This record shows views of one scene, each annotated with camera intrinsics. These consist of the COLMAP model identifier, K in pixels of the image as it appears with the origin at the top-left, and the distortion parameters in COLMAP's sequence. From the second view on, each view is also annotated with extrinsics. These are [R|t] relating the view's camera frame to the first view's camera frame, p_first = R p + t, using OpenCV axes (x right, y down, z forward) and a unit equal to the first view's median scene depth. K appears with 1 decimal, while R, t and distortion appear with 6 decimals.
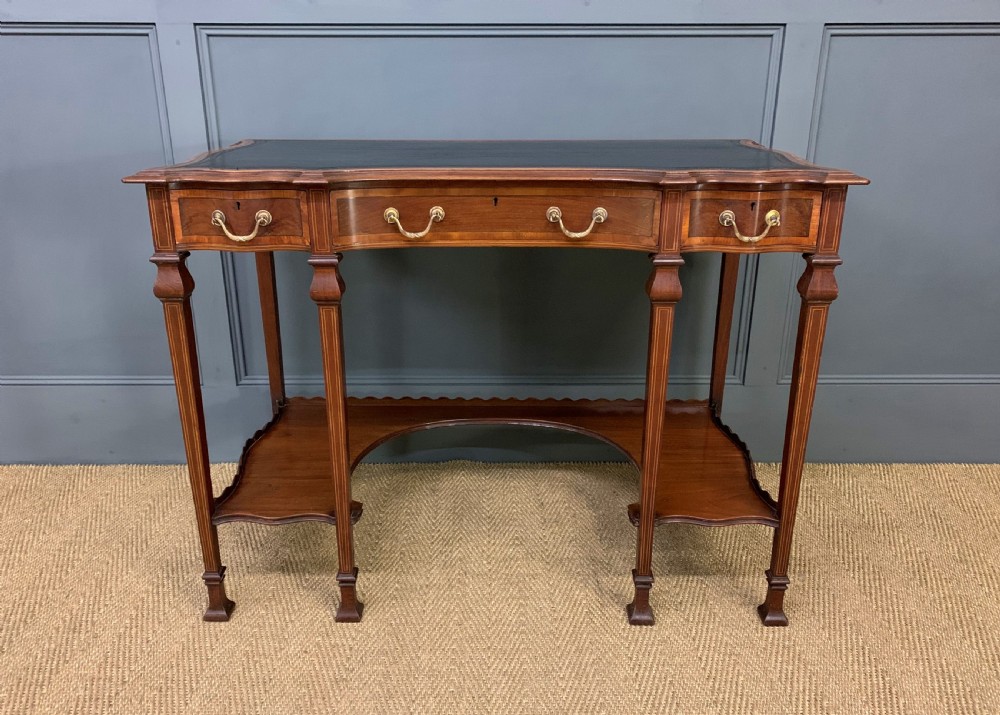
lens RADIAL K [[829.8, 0, 494.5], [0, 829.8, 368.4], [0, 0, 1]] dist [0.005130, 0.011267]
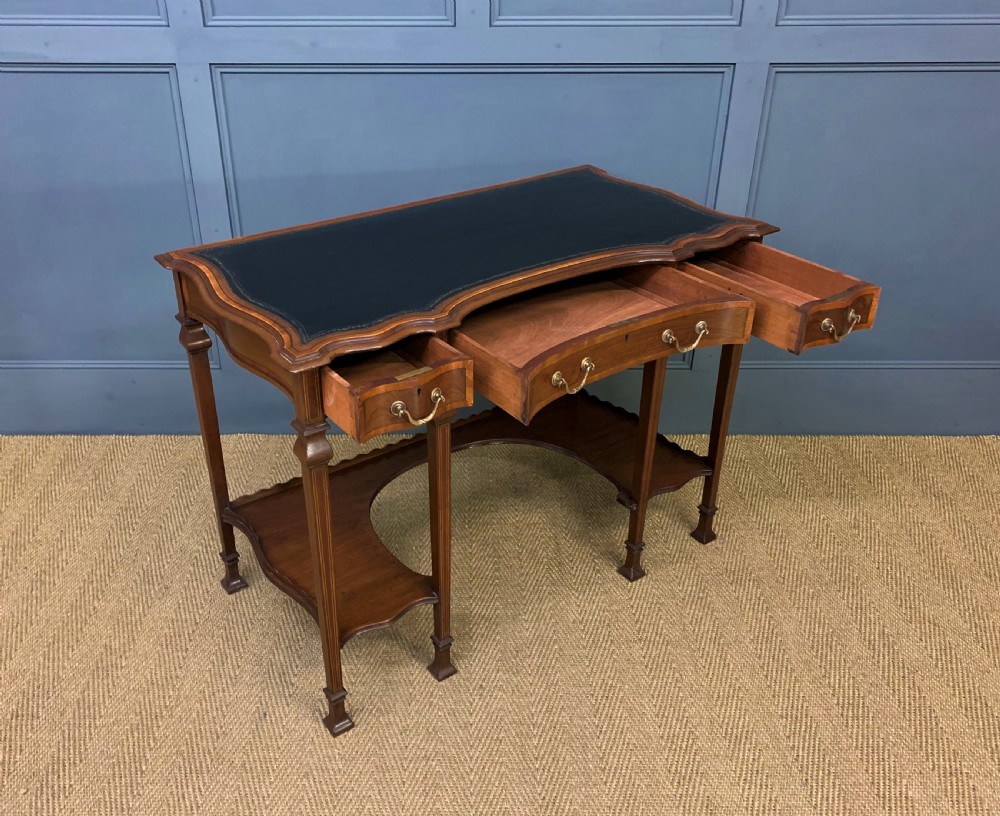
lens RADIAL K [[930.5, 0, 463.6], [0, 930.5, 404.7], [0, 0, 1]] dist [0.030909, -0.049545]
pose [[0.999987, 0.002354, -0.004484, -0.011660], [-0.001582, 0.986312, 0.164882, -0.192024], [0.004811, -0.164873, 0.986303, -0.369905]]
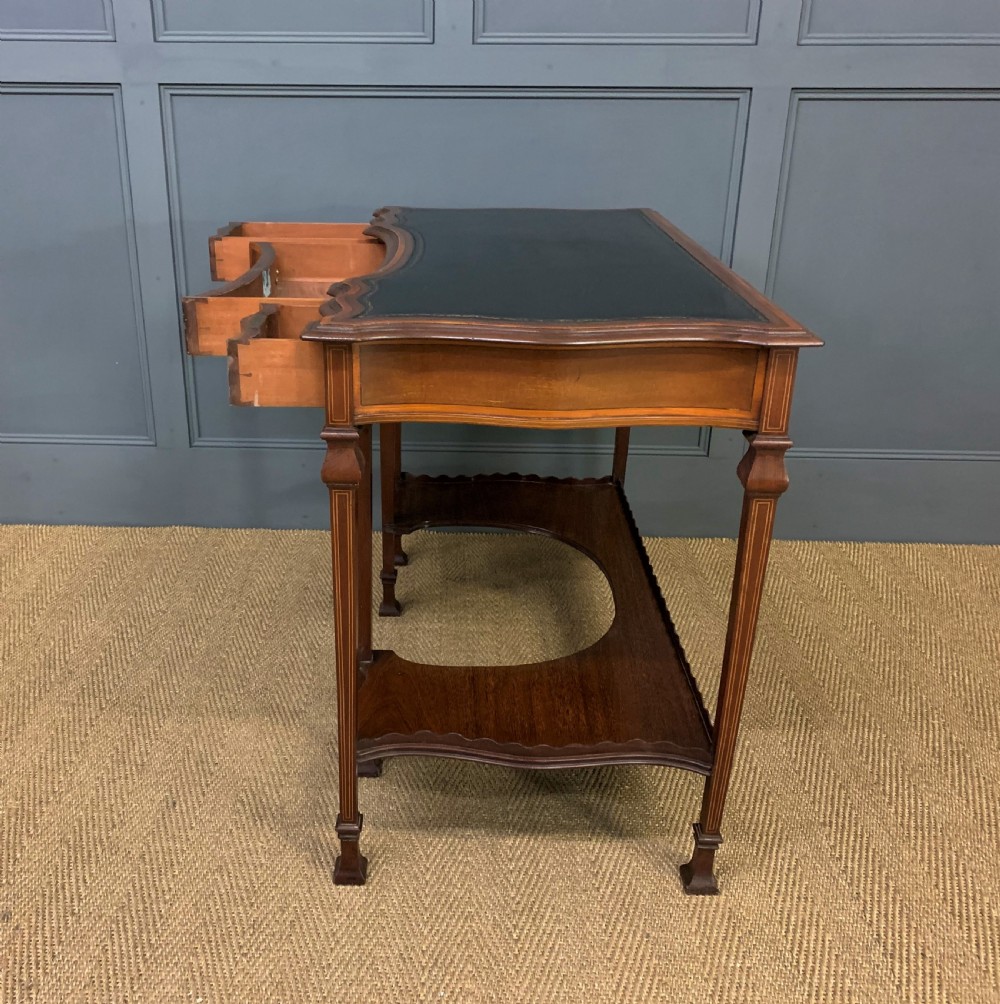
lens RADIAL K [[1059.7, 0, 424.0], [0, 1059.7, 486.6], [0, 0, 1]] dist [0.023077, -0.027042]
pose [[0.999137, 0.020701, -0.036005, 0.019062], [-0.019630, 0.999361, 0.029861, 0.032679], [0.036600, -0.029129, 0.998905, -0.331470]]
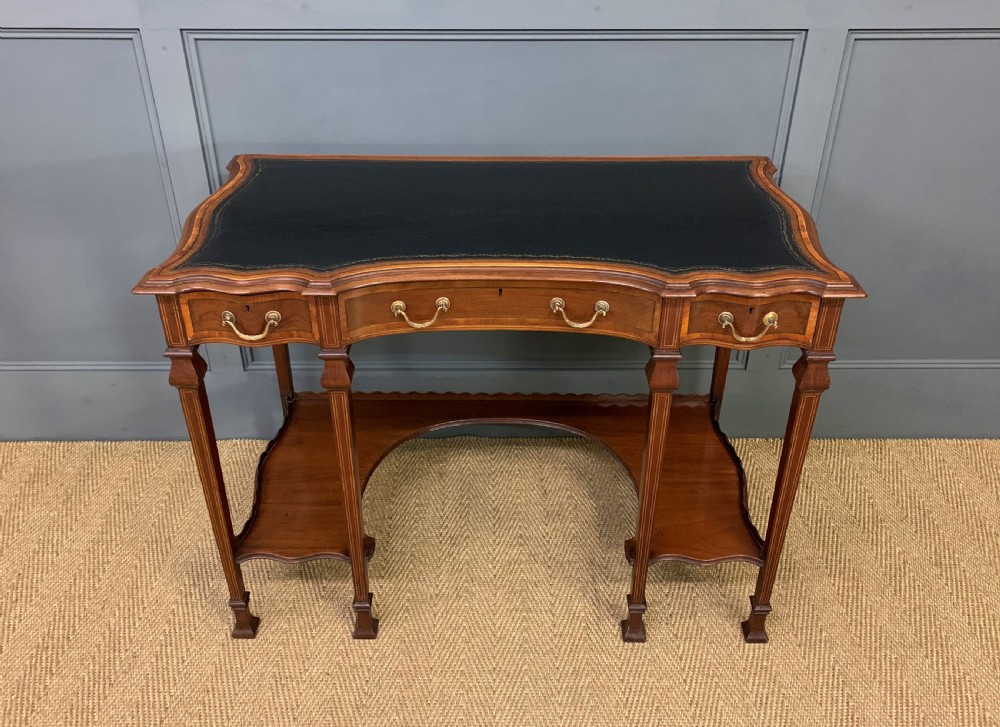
lens RADIAL K [[875.4, 0, 504.1], [0, 875.4, 333.3], [0, 0, 1]] dist [0.007547, 0.007821]
pose [[0.999991, 0.000204, 0.004126, 0.001516], [-0.001009, 0.980602, 0.196004, -0.310707], [-0.004006, -0.196007, 0.980594, -0.049421]]
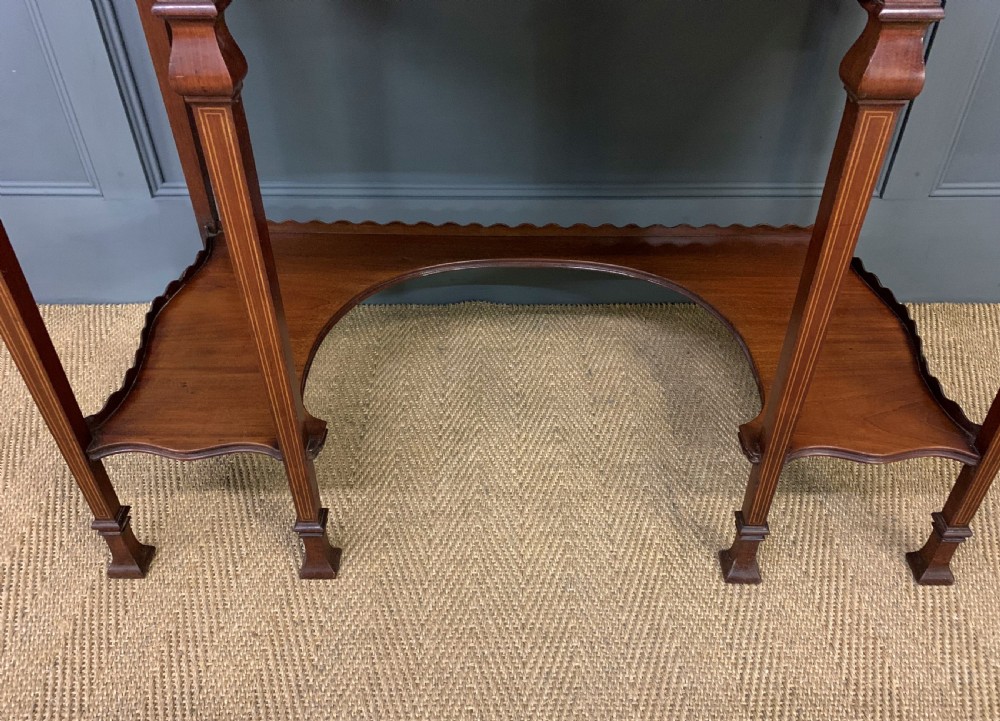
lens RADIAL K [[803.9, 0, 515.8], [0, 803.9, 387.5], [0, 0, 1]] dist [0.012794, 0.003295]
pose [[0.999955, 0.000316, 0.009490, -0.018147], [-0.003347, 0.947012, 0.321181, -0.061093], [-0.008885, -0.321199, 0.946970, 0.410868]]
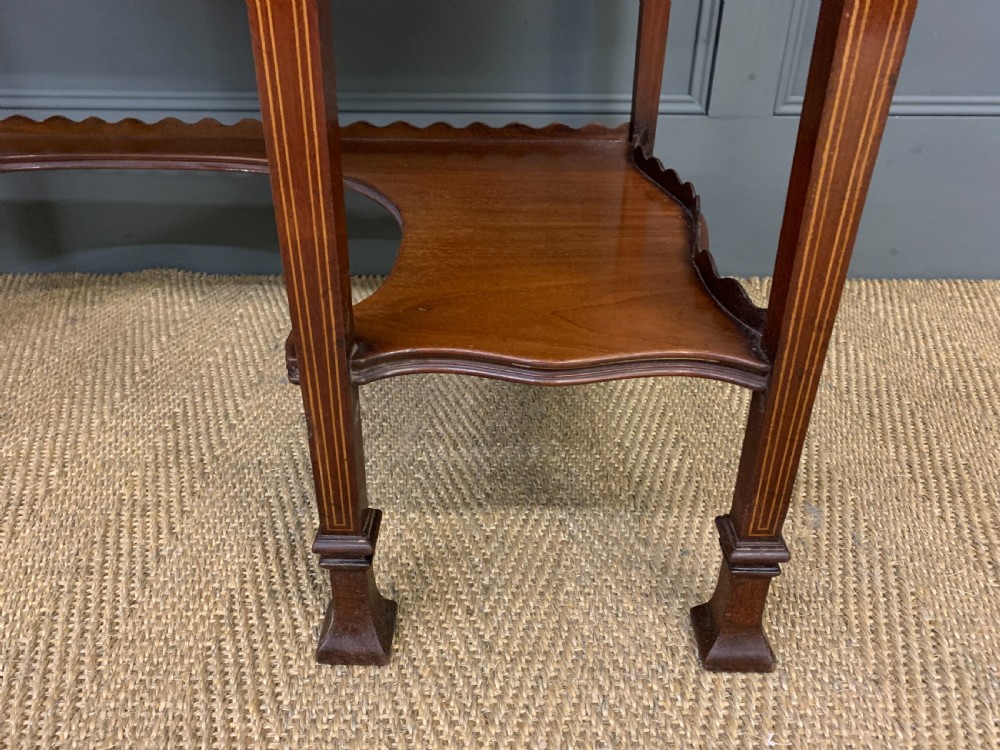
lens RADIAL K [[771.8, 0, 491.9], [0, 771.8, 373.0], [0, 0, 1]] dist [0.004398, 0.005457]
pose [[0.999942, 0.010300, -0.003042, 0.232611], [-0.009708, 0.987984, 0.154248, 0.137202], [0.004594, -0.154210, 0.988027, 0.691903]]
